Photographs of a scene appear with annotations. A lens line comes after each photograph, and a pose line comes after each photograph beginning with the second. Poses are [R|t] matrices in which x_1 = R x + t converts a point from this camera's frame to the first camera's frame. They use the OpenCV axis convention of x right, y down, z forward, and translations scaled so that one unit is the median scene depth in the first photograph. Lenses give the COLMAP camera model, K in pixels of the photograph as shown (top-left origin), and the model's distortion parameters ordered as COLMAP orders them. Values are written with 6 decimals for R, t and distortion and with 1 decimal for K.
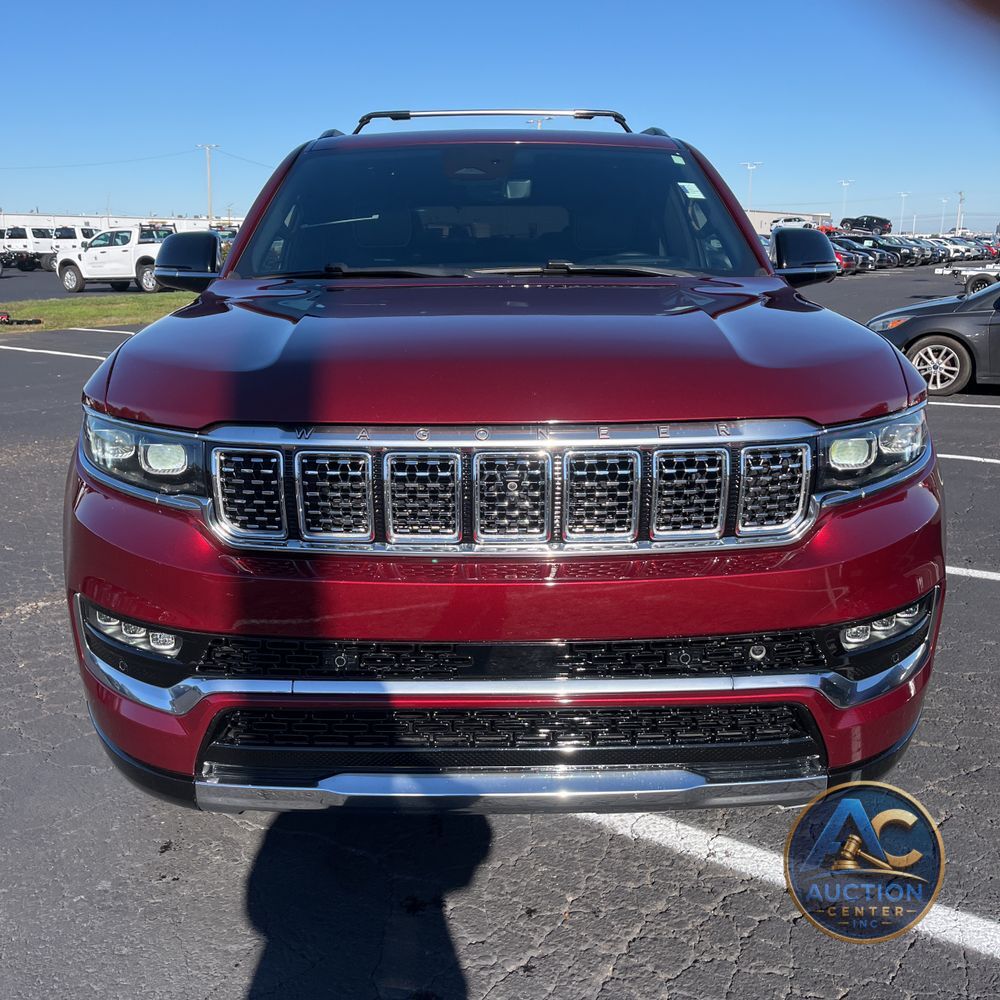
lens RADIAL K [[922.0, 0, 500.0], [0, 922.0, 465.8], [0, 0, 1]] dist [0.055715, -0.062903]
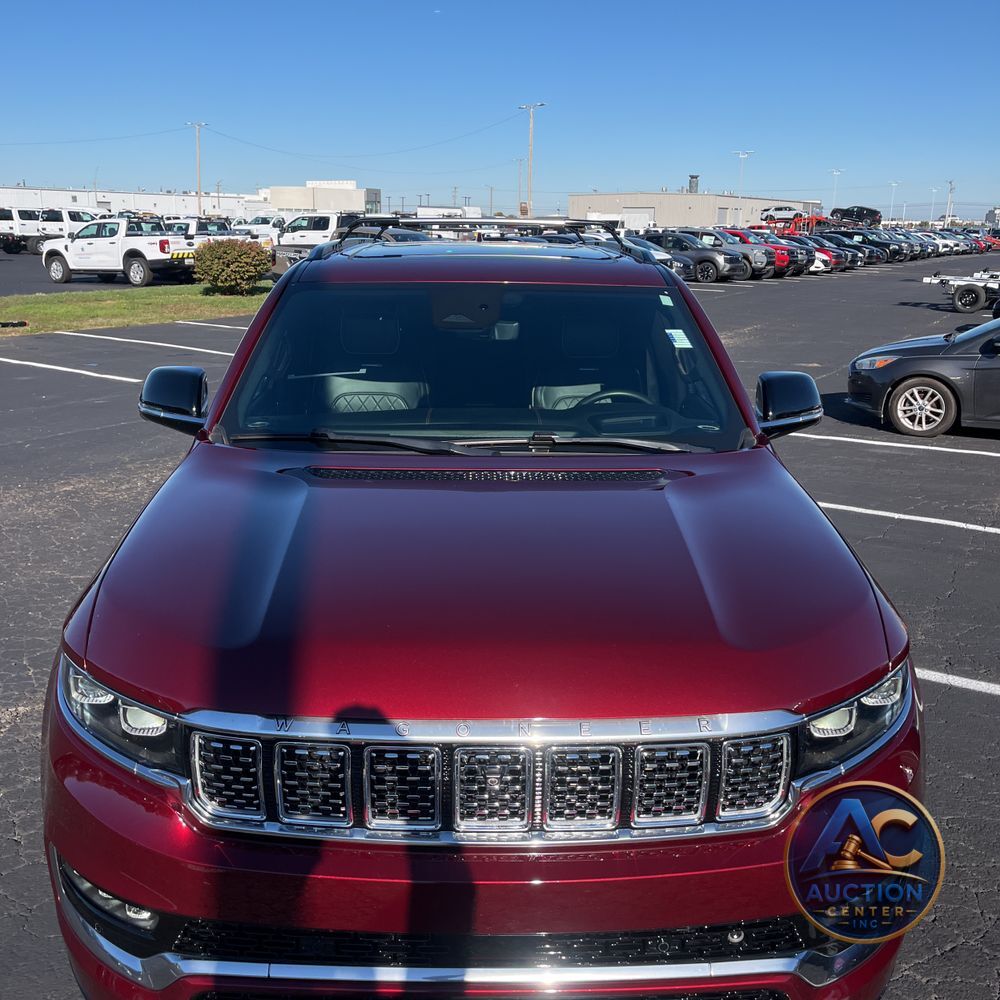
lens RADIAL K [[922.0, 0, 500.0], [0, 922.0, 465.8], [0, 0, 1]] dist [0.055715, -0.062903]
pose [[0.999813, 0.013886, 0.013429, 0.002680], [-0.014018, 0.999854, 0.009797, -0.307356], [-0.013291, -0.009984, 0.999862, 0.002468]]
